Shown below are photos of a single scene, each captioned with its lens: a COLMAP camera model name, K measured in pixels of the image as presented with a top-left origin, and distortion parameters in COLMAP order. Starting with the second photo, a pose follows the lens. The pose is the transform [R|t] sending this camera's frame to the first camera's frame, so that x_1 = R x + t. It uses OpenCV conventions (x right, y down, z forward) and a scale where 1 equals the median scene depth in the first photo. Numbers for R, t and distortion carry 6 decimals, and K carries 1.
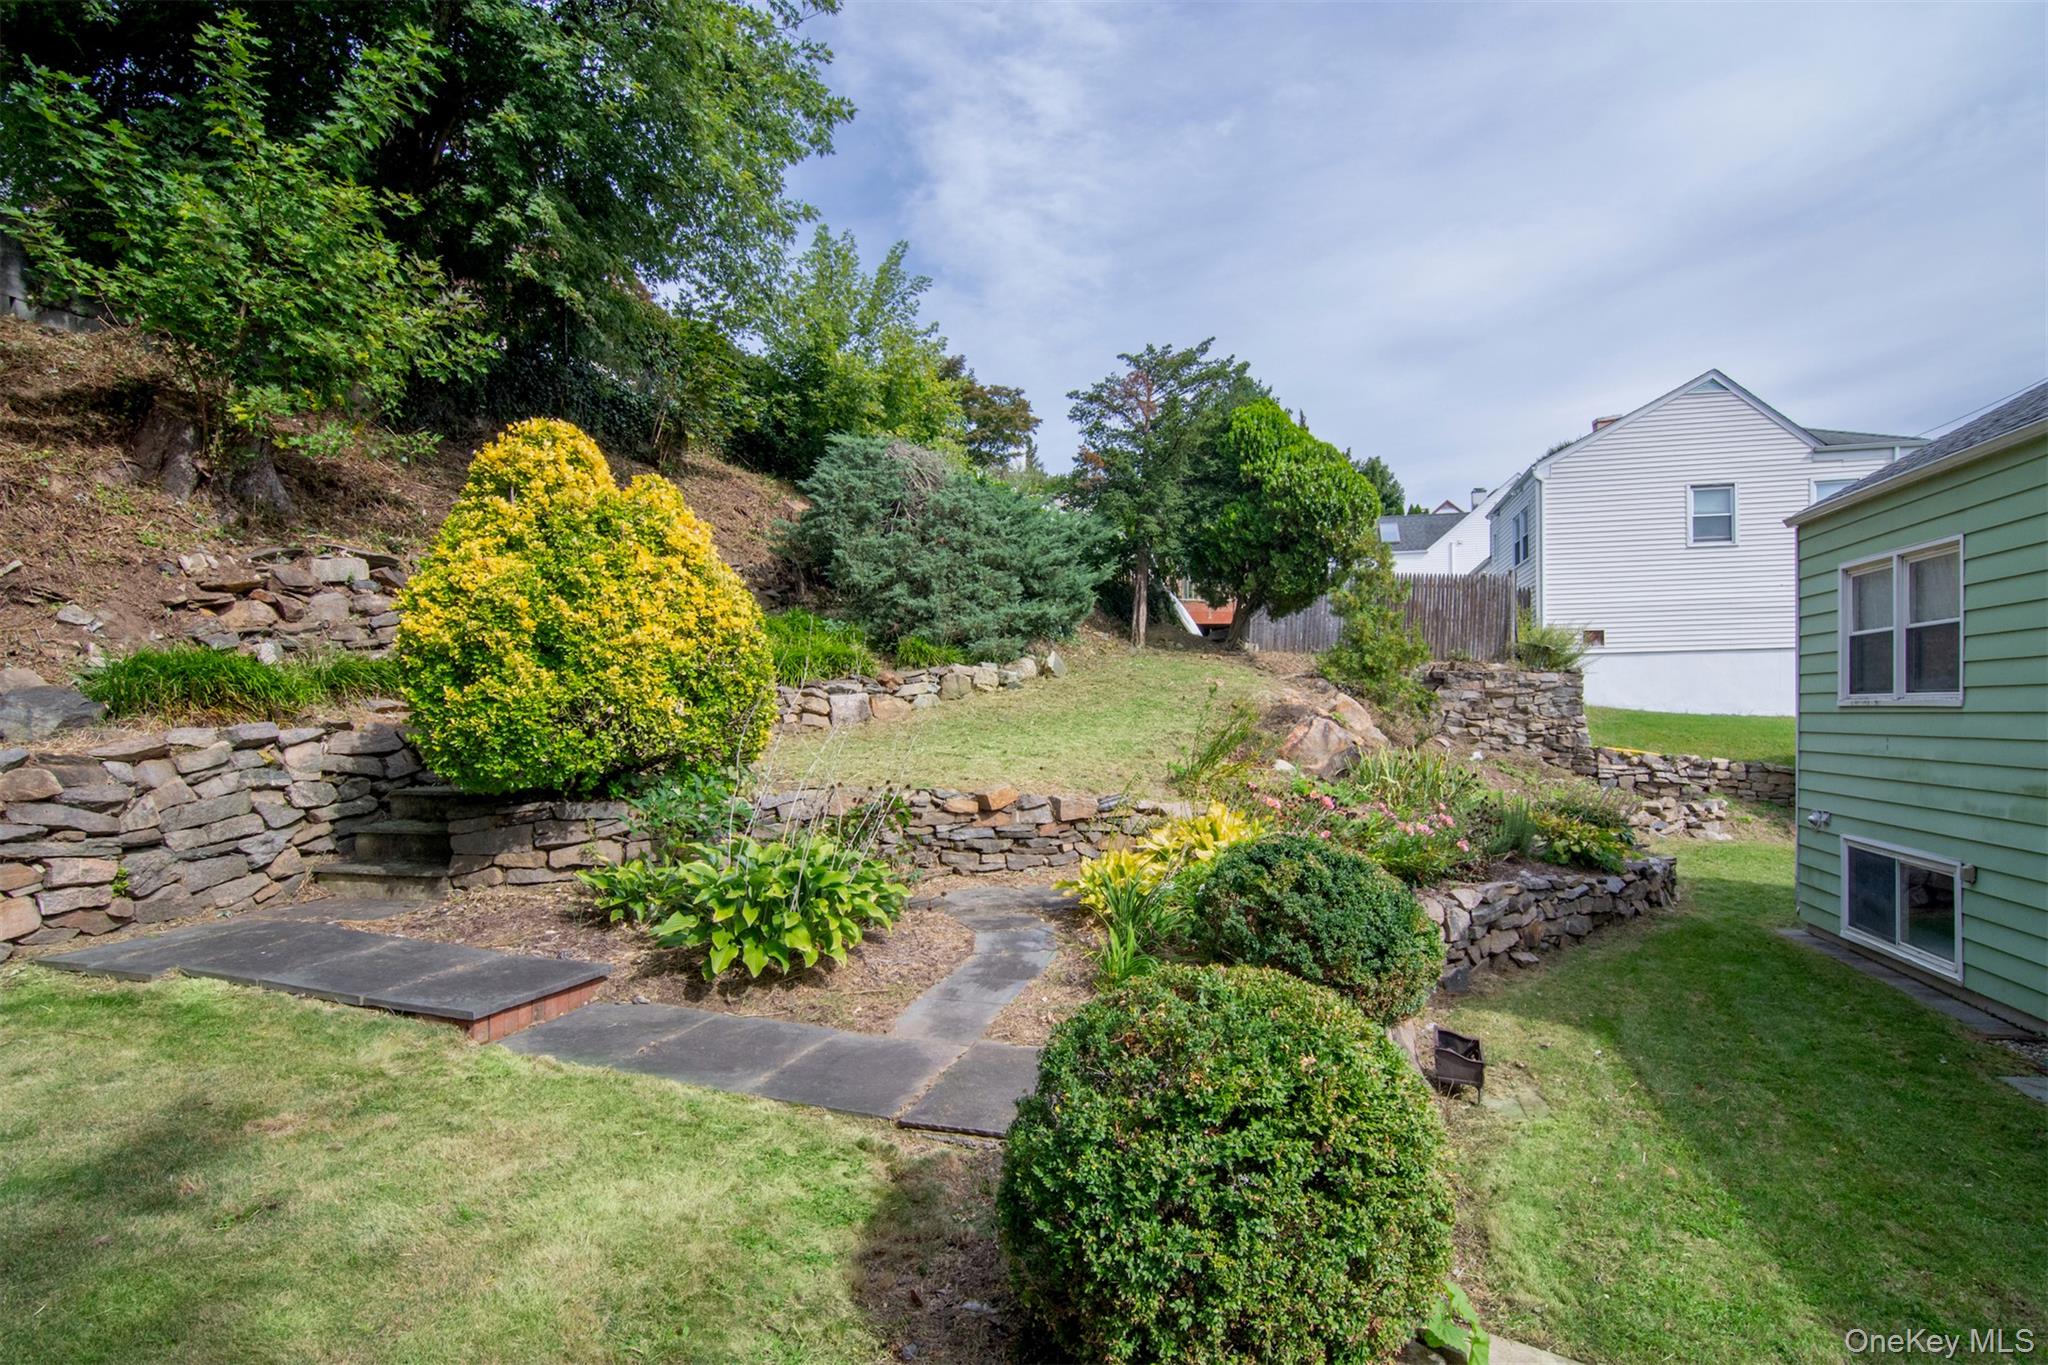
lens RADIAL K [[963.1, 0, 1192.2], [0, 963.1, 787.6], [0, 0, 1]] dist [-0.001007, -0.007009]
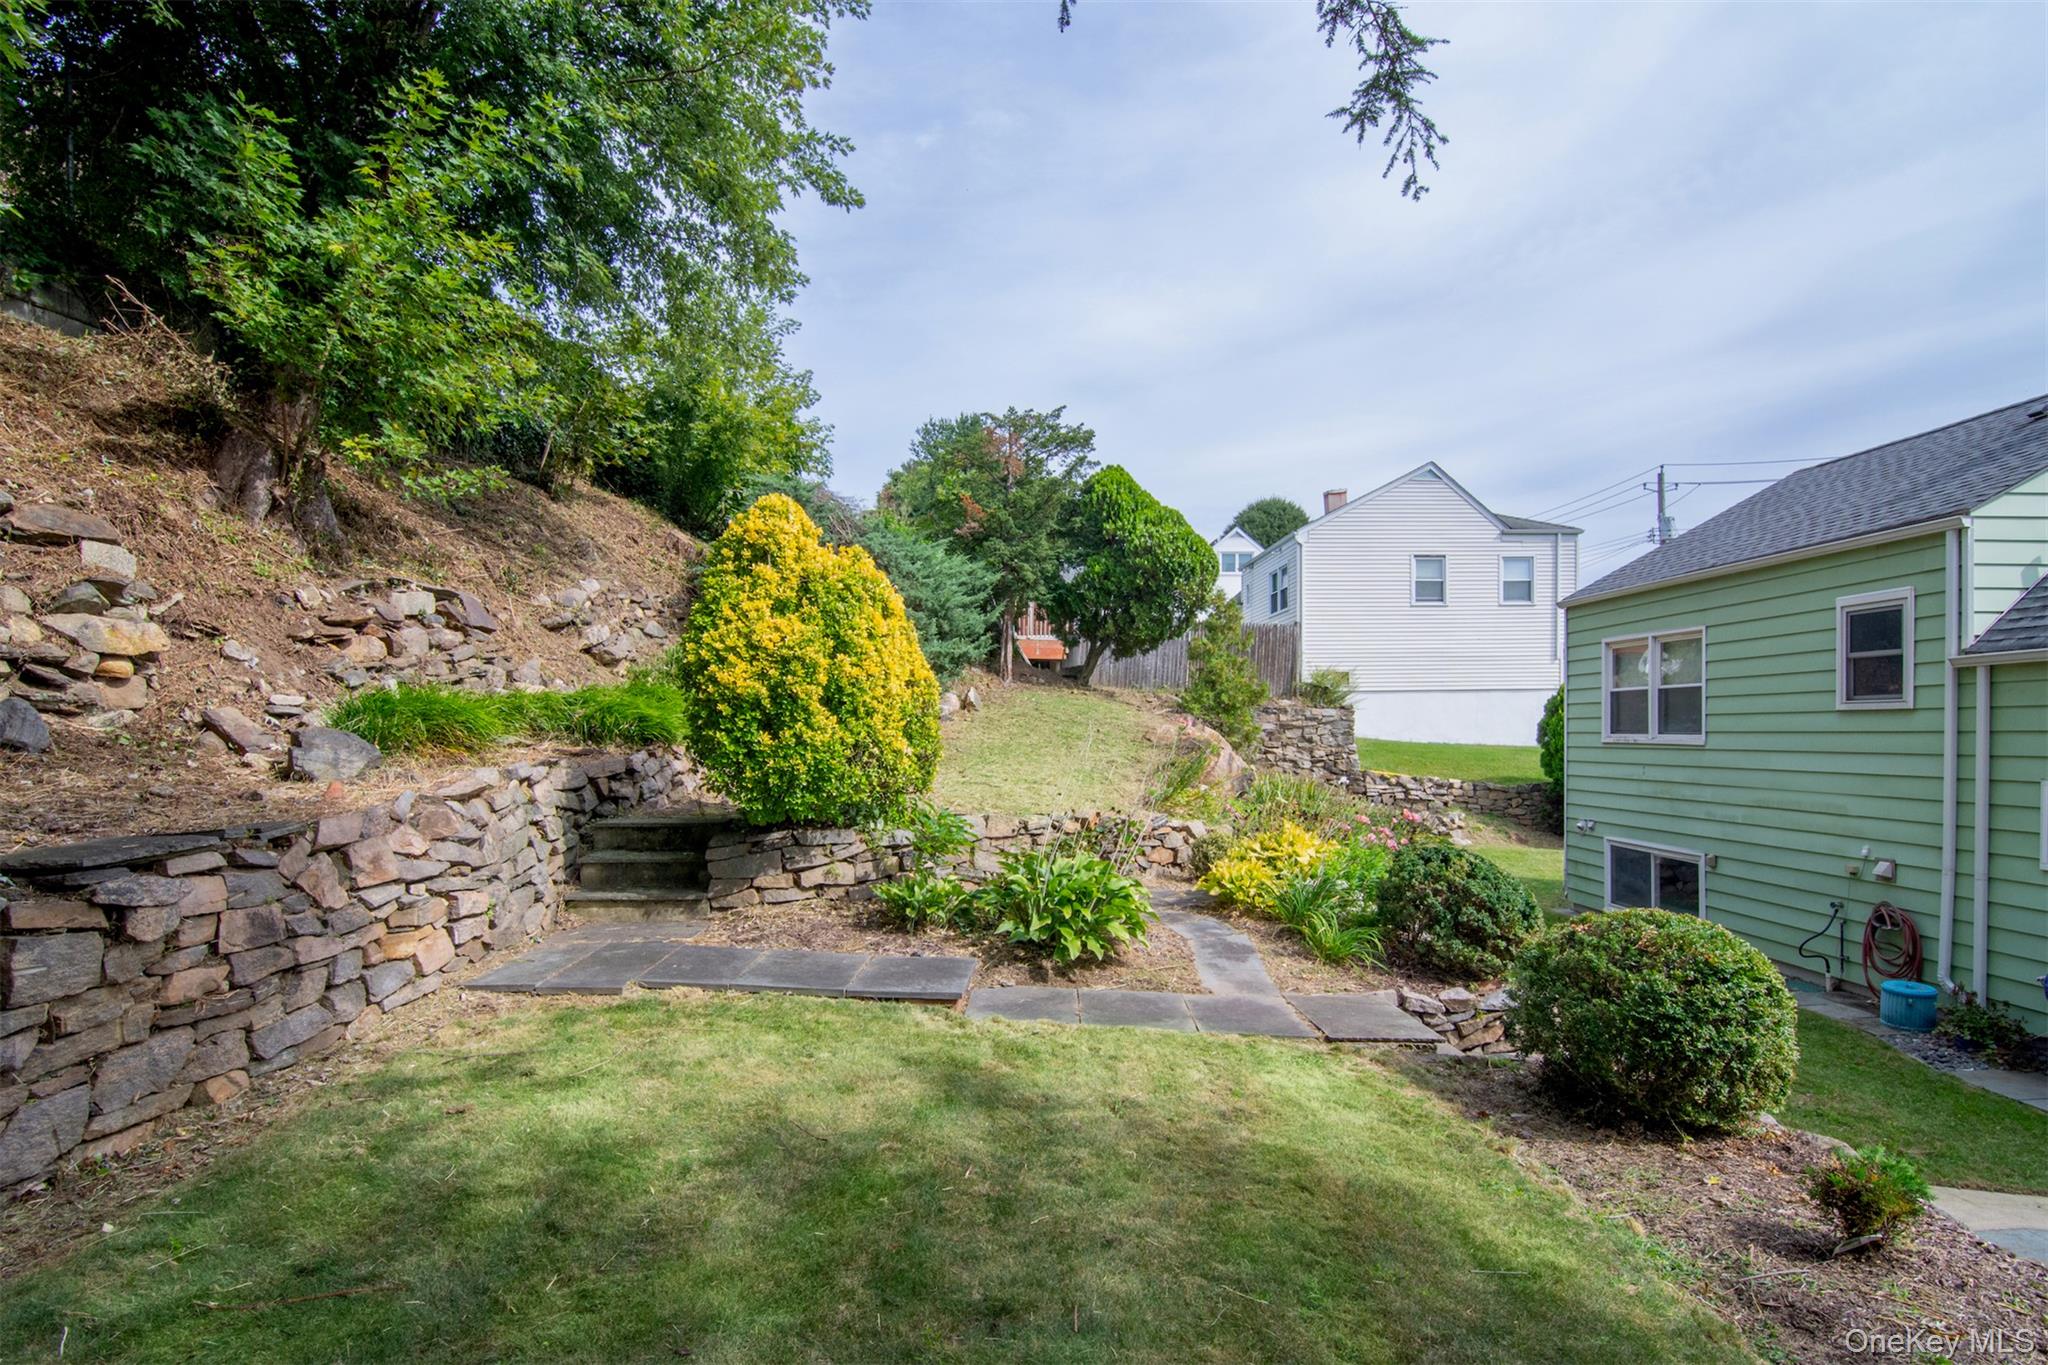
lens RADIAL K [[880.5, 0, 1227.6], [0, 880.5, 788.9], [0, 0, 1]] dist [0.002325, -0.004301]
pose [[0.962850, -0.008794, 0.269893, -0.334713], [0.014424, 0.999718, -0.018881, -0.005204], [-0.269651, 0.022073, 0.962705, -0.109890]]
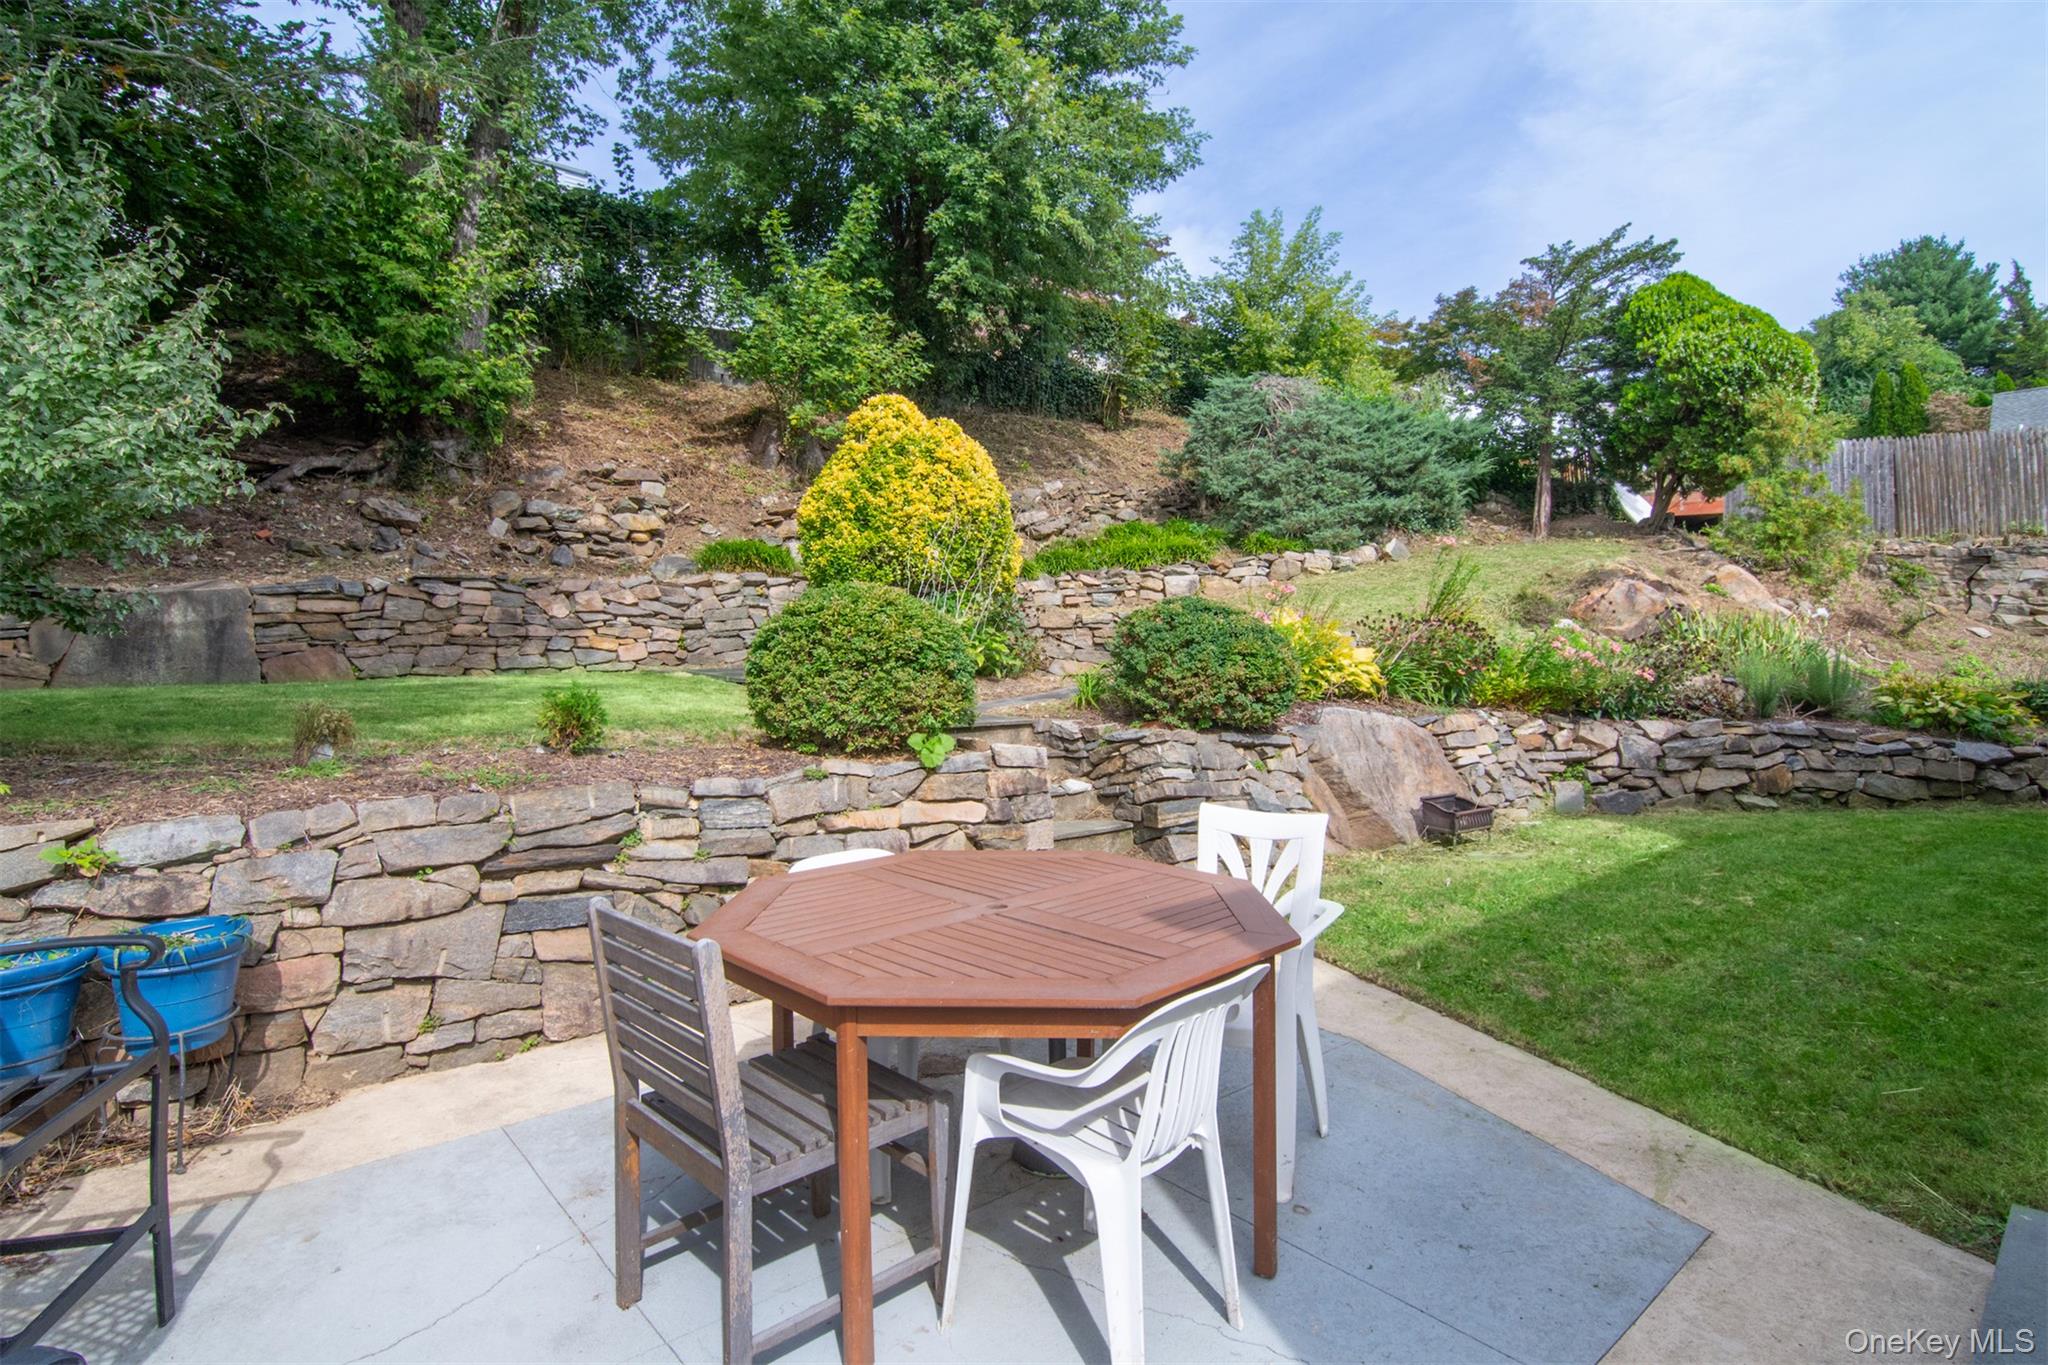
lens RADIAL K [[964.7, 0, 1200.6], [0, 964.7, 628.8], [0, 0, 1]] dist [-0.012893, 0.001097]
pose [[0.869309, -0.032742, -0.493183, 0.501056], [-0.008902, 0.996604, -0.081855, 0.132103], [0.494188, 0.075548, 0.866066, -0.143819]]
